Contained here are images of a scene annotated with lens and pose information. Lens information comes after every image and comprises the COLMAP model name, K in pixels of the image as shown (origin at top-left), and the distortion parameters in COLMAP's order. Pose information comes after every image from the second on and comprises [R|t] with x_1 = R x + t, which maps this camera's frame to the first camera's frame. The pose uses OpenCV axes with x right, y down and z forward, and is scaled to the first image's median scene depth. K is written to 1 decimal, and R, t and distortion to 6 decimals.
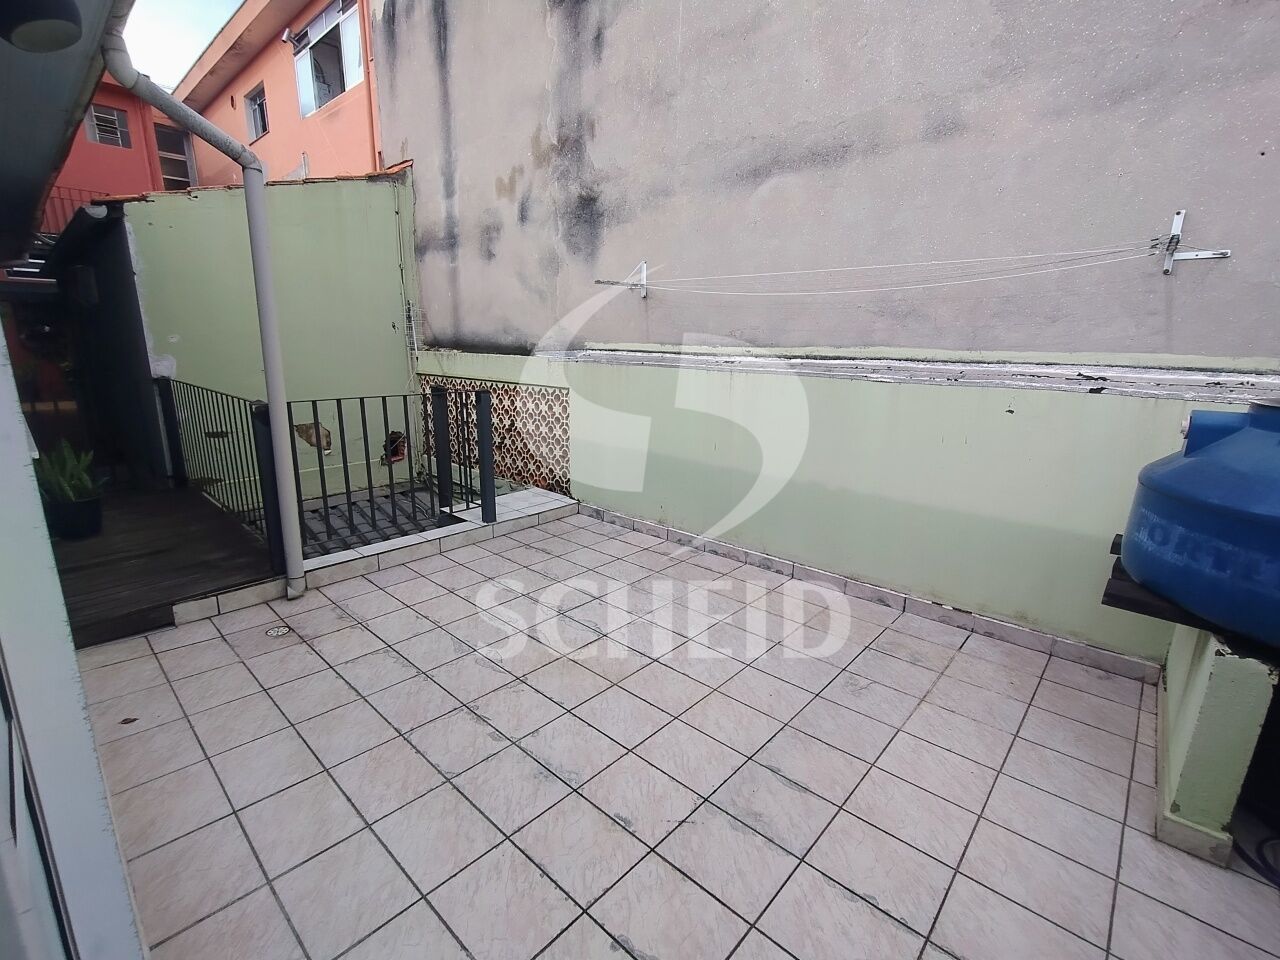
lens RADIAL K [[583.3, 0, 637.5], [0, 583.3, 481.3], [0, 0, 1]] dist [-0.004017, 0.000542]
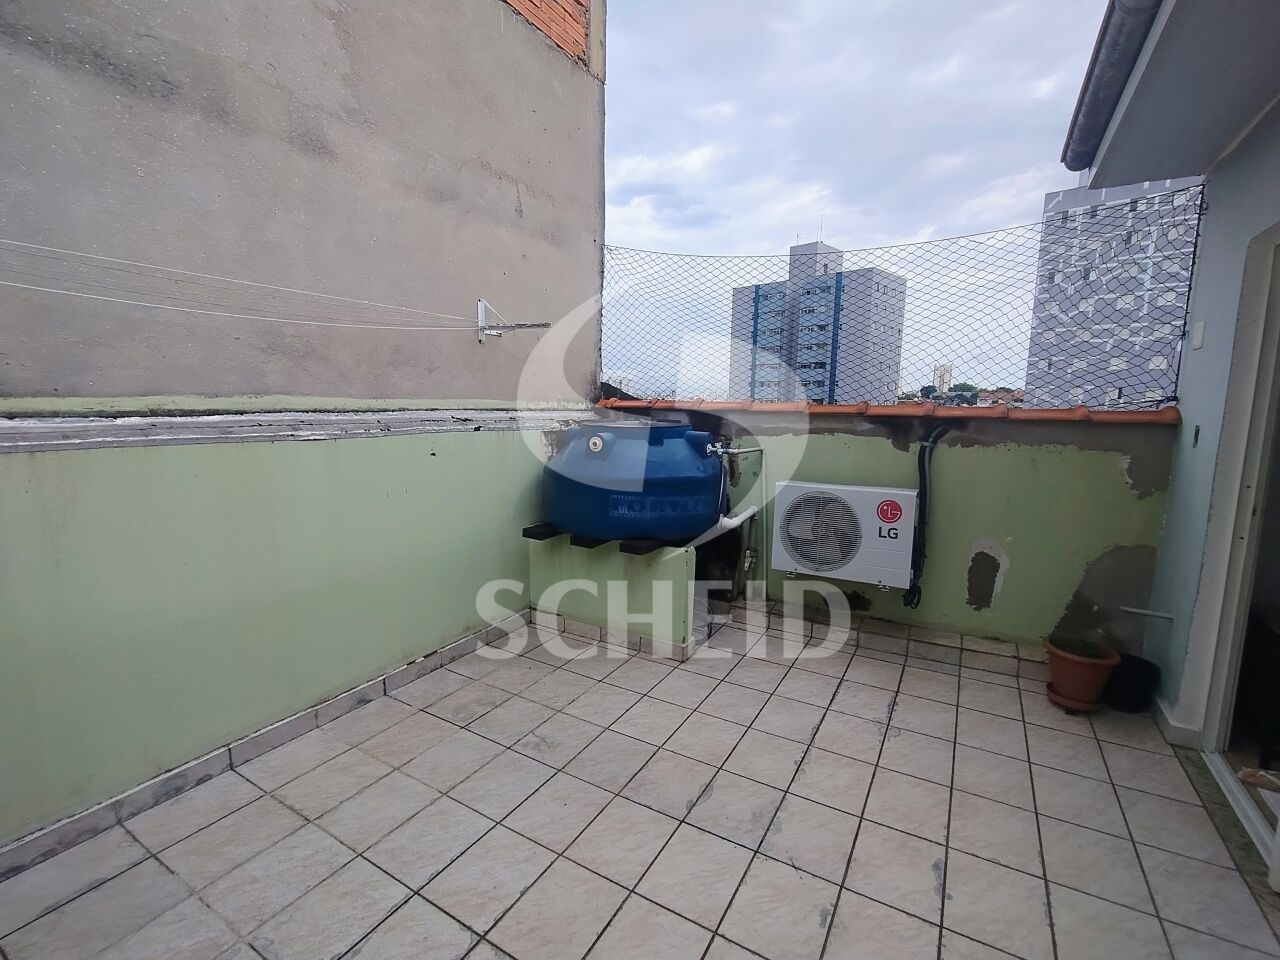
lens RADIAL K [[583.3, 0, 636.3], [0, 583.3, 482.4], [0, 0, 1]] dist [-0.004017, 0.000542]
pose [[-0.205460, -0.154768, 0.966350, -0.459682], [0.210585, 0.957295, 0.198091, -0.194151], [-0.955741, 0.244199, -0.164094, 0.788932]]
